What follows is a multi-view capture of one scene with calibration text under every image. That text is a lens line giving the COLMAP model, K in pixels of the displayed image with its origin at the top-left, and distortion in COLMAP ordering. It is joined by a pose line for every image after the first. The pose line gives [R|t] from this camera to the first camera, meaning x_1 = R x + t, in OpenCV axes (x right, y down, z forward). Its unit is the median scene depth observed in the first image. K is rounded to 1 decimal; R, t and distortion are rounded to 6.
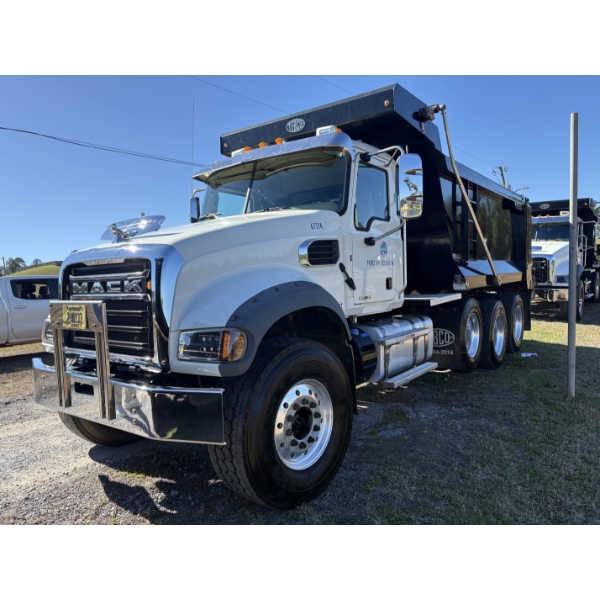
lens RADIAL K [[448.2, 0, 300.0], [0, 448.2, 300.0], [0, 0, 1]] dist [-0.007115, -0.002077]
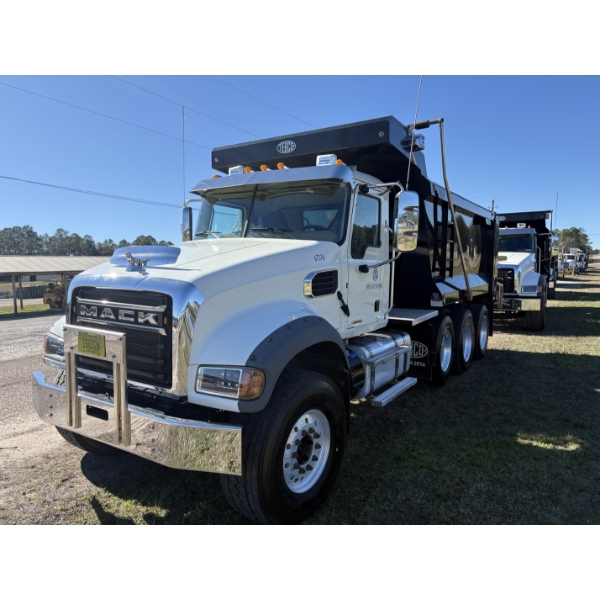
lens RADIAL K [[448.2, 0, 300.0], [0, 448.2, 300.0], [0, 0, 1]] dist [-0.007115, -0.002077]
pose [[0.995510, 0.035801, 0.087623, -0.085844], [-0.039560, 0.998353, 0.041546, -0.095123], [-0.085991, -0.044826, 0.995287, -0.049747]]
